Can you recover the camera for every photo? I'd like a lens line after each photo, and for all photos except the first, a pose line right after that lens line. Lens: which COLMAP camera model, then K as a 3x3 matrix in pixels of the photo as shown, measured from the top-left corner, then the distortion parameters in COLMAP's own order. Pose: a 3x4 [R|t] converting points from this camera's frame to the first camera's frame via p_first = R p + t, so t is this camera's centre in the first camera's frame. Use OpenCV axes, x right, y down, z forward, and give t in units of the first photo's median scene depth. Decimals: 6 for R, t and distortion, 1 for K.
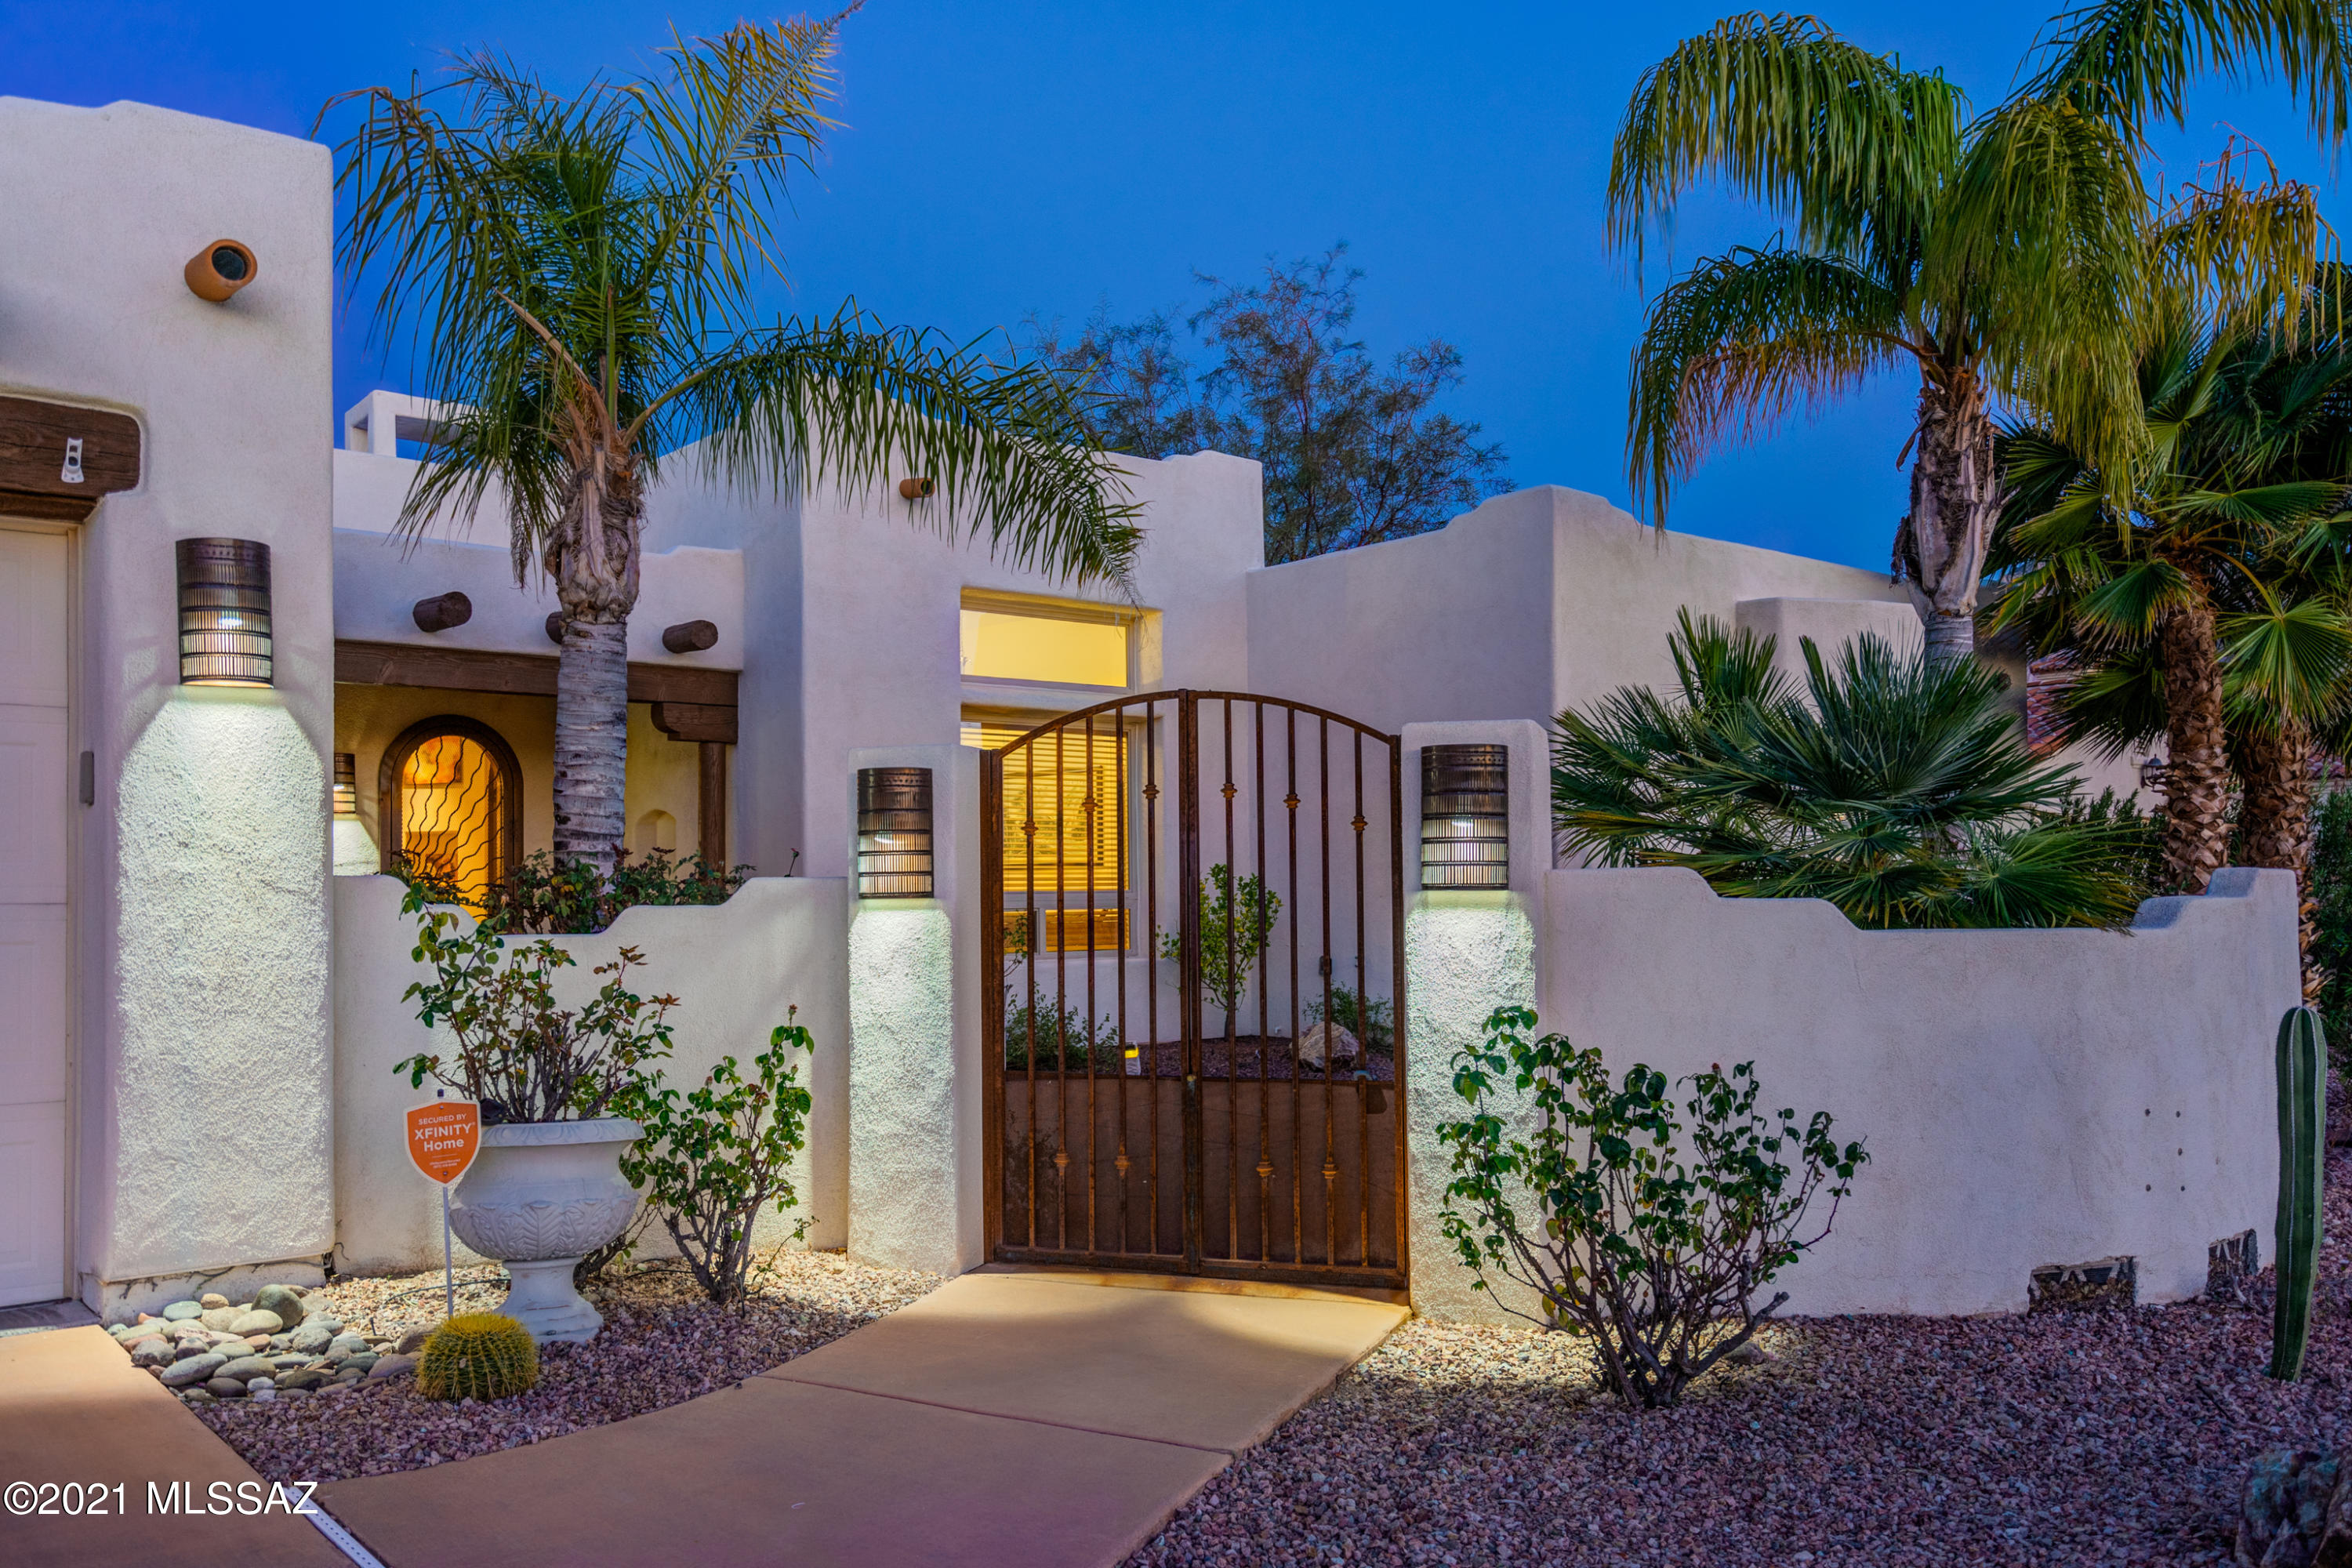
lens RADIAL K [[2142.2, 0, 1174.6], [0, 2142.2, 831.0], [0, 0, 1]] dist [-0.004345, -0.001185]
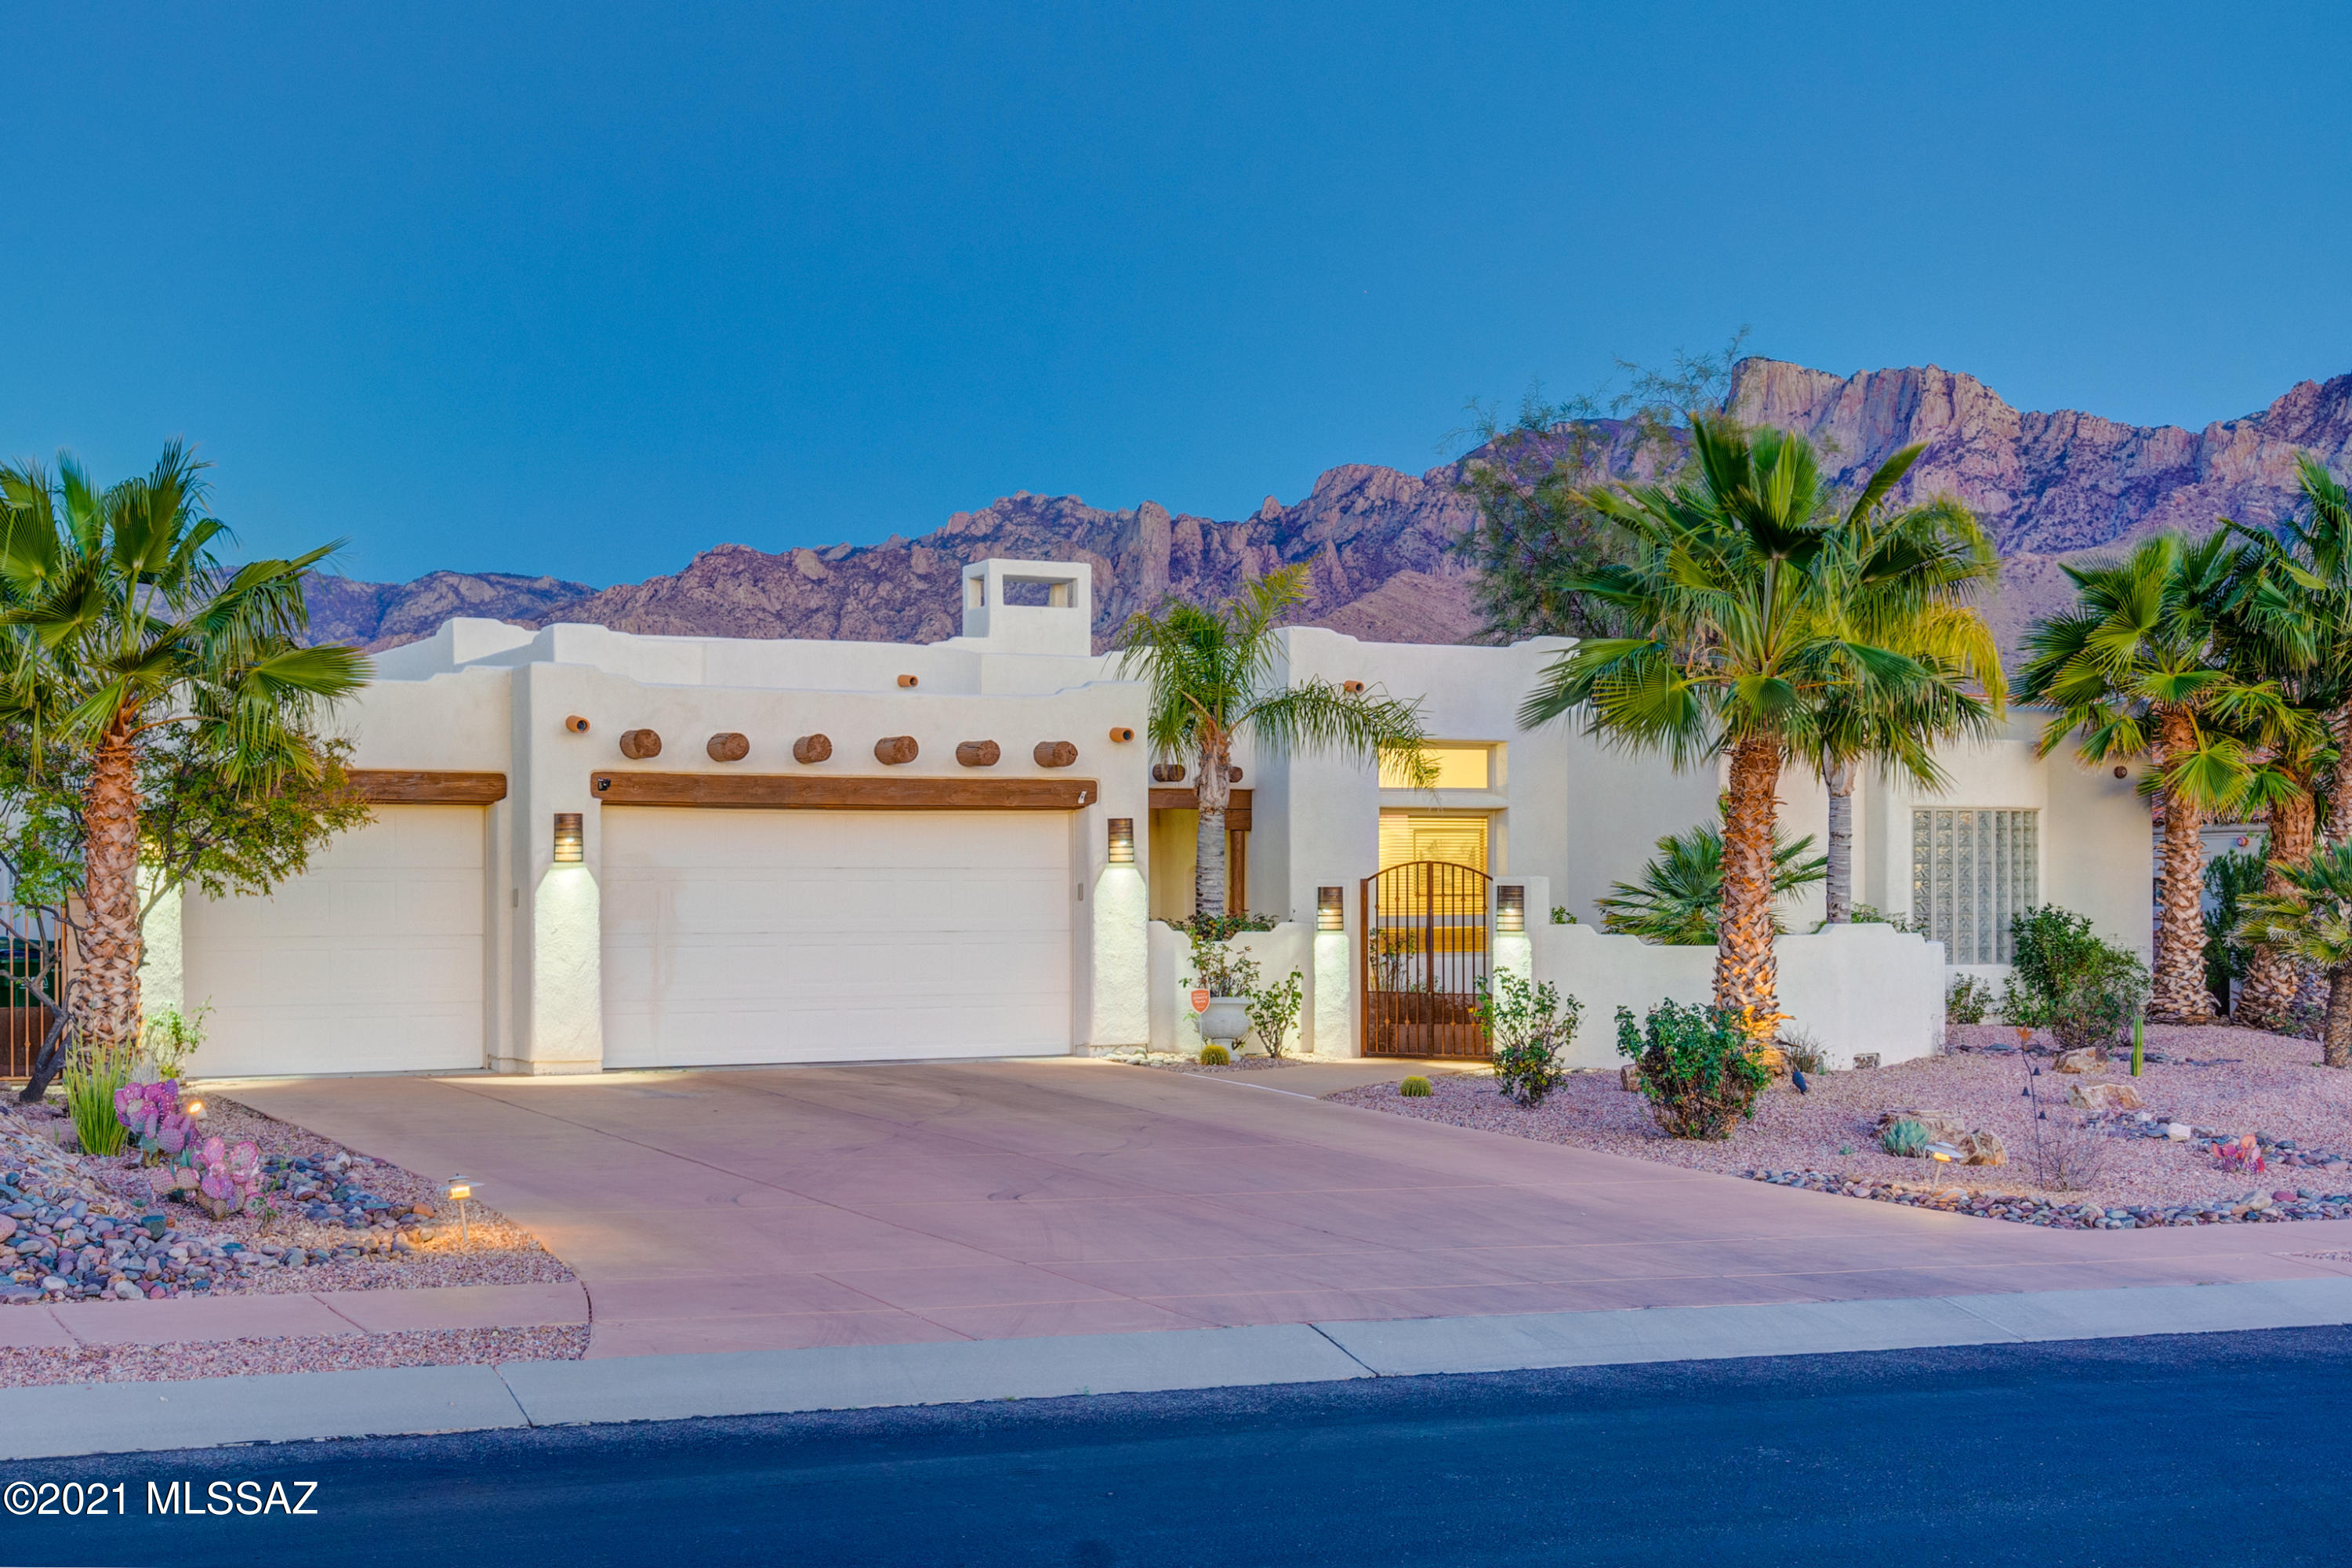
lens RADIAL K [[3065.8, 0, 1176.0], [0, 3065.8, 784.0], [0, 0, 1]] dist [-0.002941, 0.013198]
pose [[0.980679, 0.002281, -0.195612, 0.497072], [-0.002422, 0.999997, -0.000481, -0.171583], [0.195610, 0.000945, 0.980681, -3.246393]]
